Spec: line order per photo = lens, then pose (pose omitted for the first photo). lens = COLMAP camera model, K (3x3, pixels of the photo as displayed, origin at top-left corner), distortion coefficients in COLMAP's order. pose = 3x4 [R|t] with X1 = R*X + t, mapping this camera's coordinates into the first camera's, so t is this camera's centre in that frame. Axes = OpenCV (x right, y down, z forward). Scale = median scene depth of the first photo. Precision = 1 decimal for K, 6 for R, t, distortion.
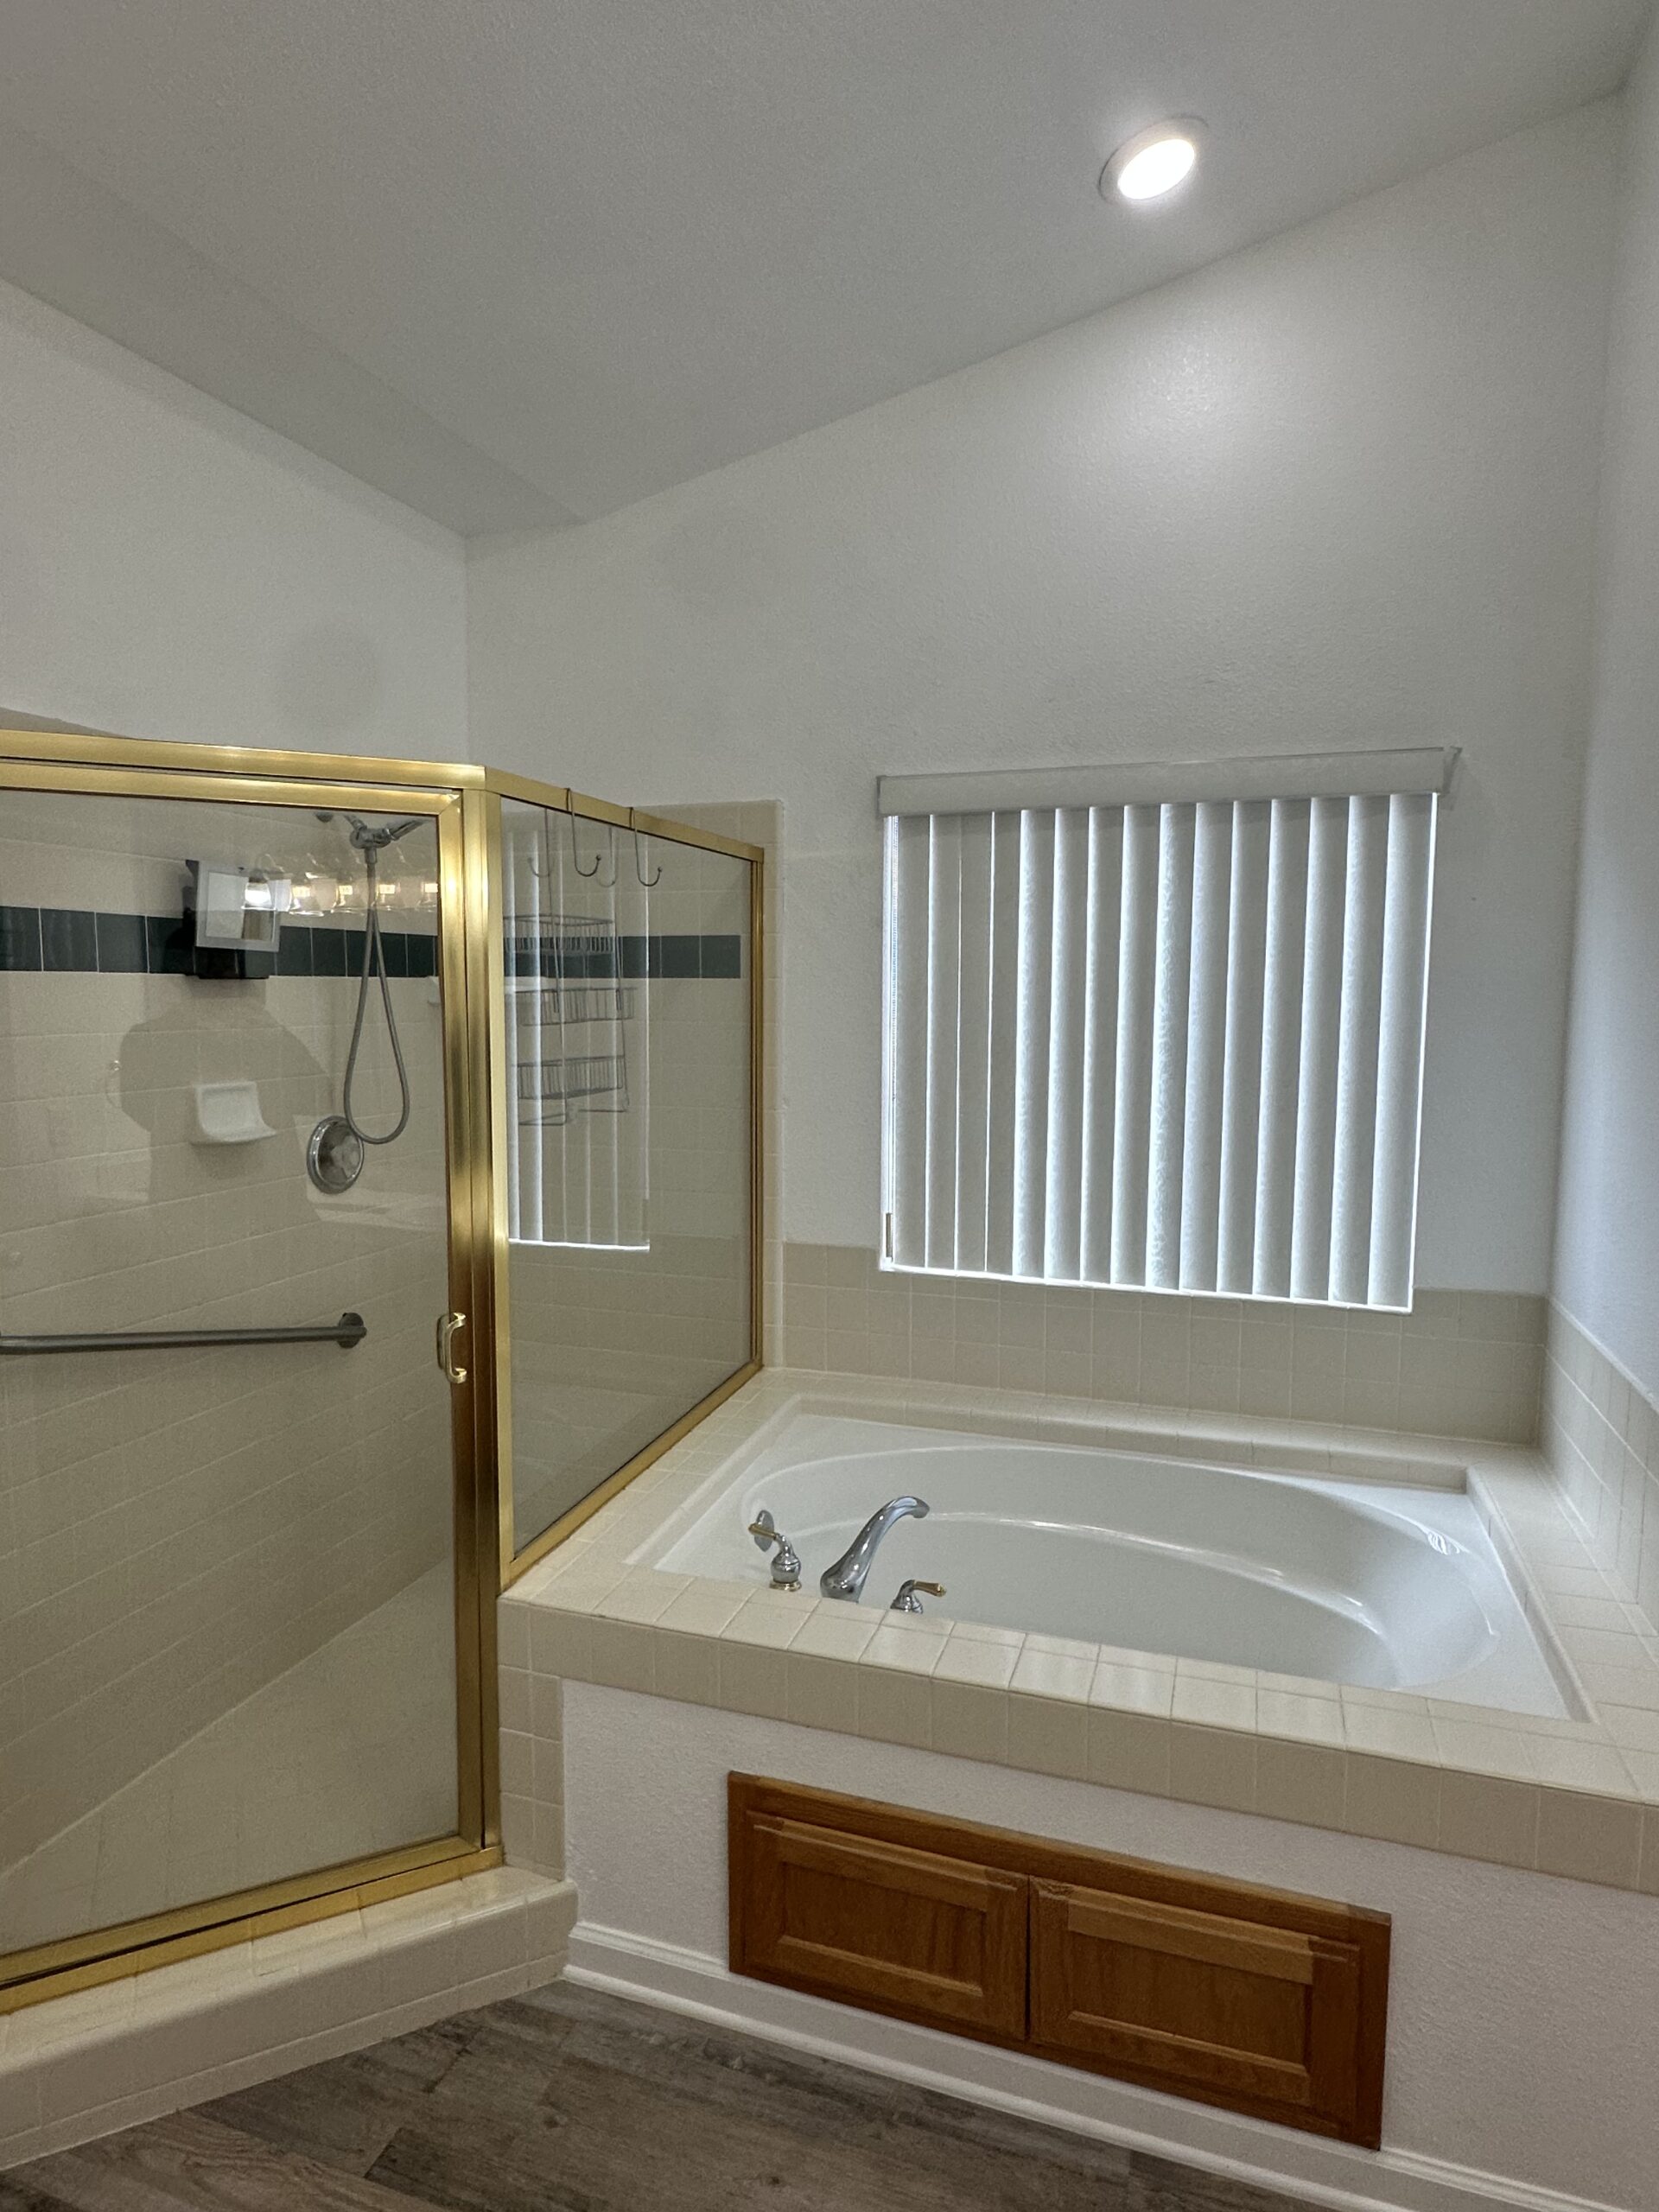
lens RADIAL K [[1238.0, 0, 832.7], [0, 1238.0, 1107.9], [0, 0, 1]] dist [0.001312, 0.000482]
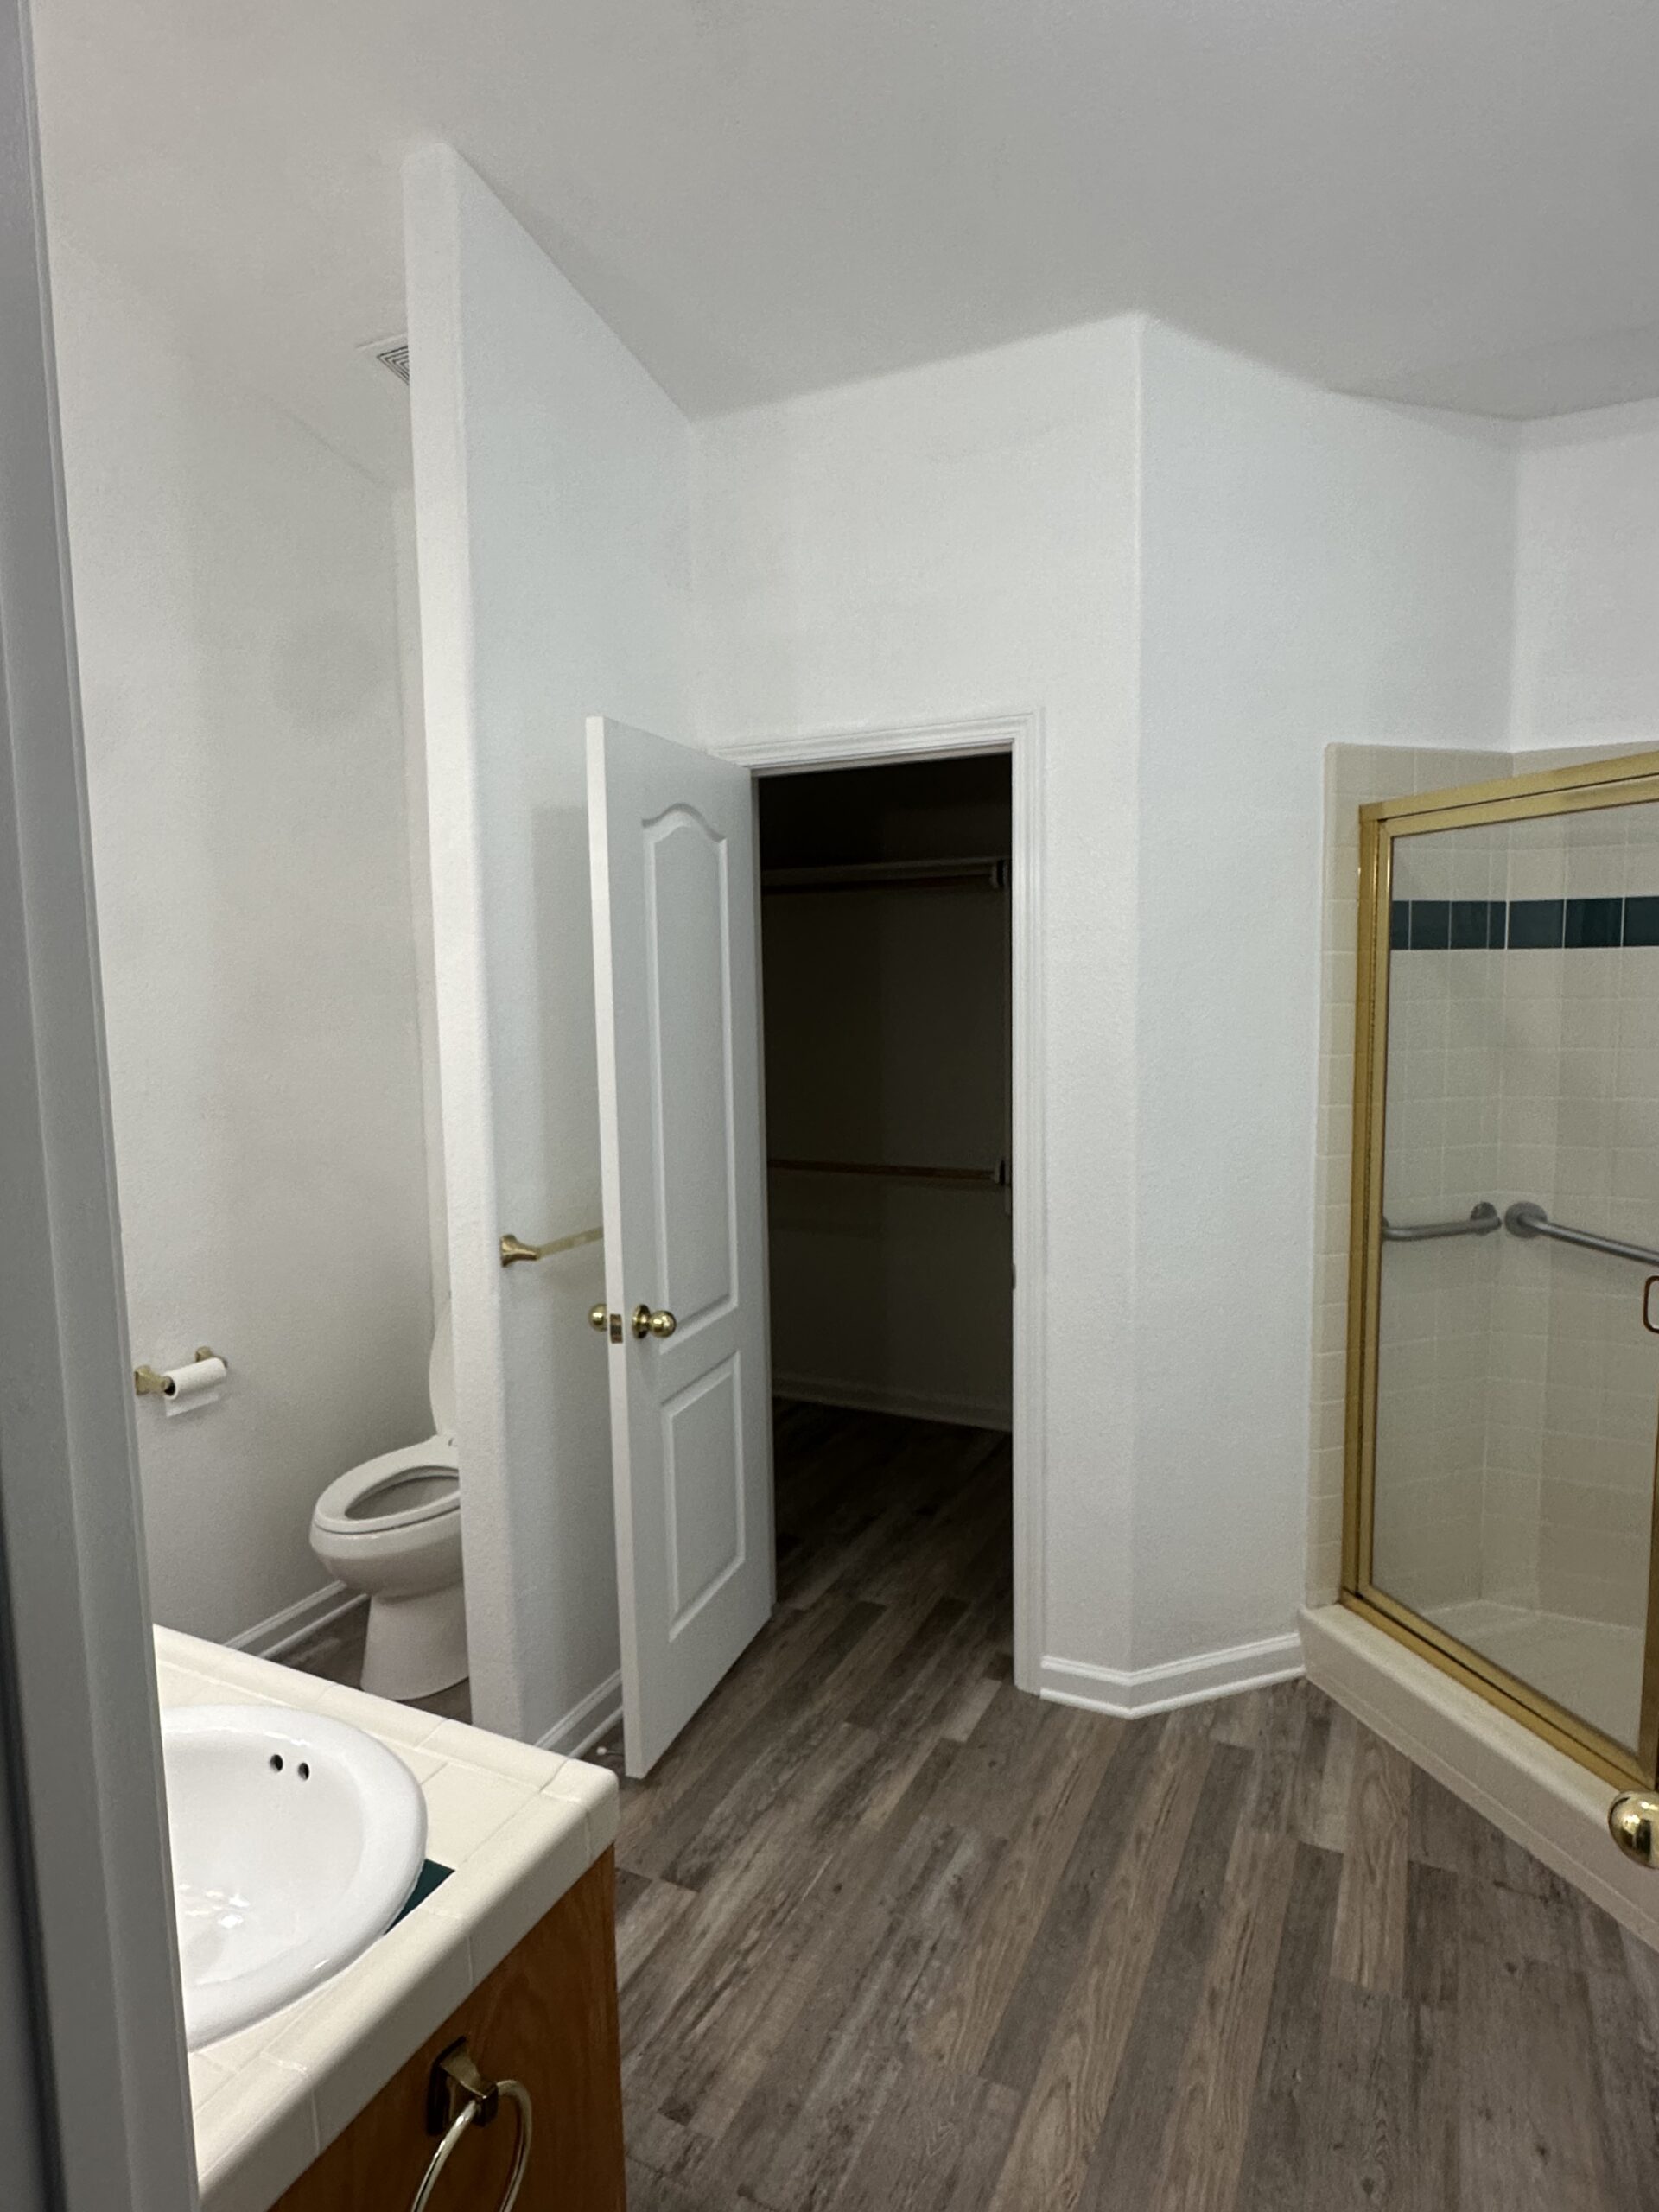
lens RADIAL K [[1238.0, 0, 838.0], [0, 1238.0, 1097.4], [0, 0, 1]] dist [0.001312, 0.000482]
pose [[-0.116795, 0.097629, -0.988346, 0.852042], [-0.081714, 0.990838, 0.107532, -0.034152], [0.989789, 0.093321, -0.107747, 0.429395]]
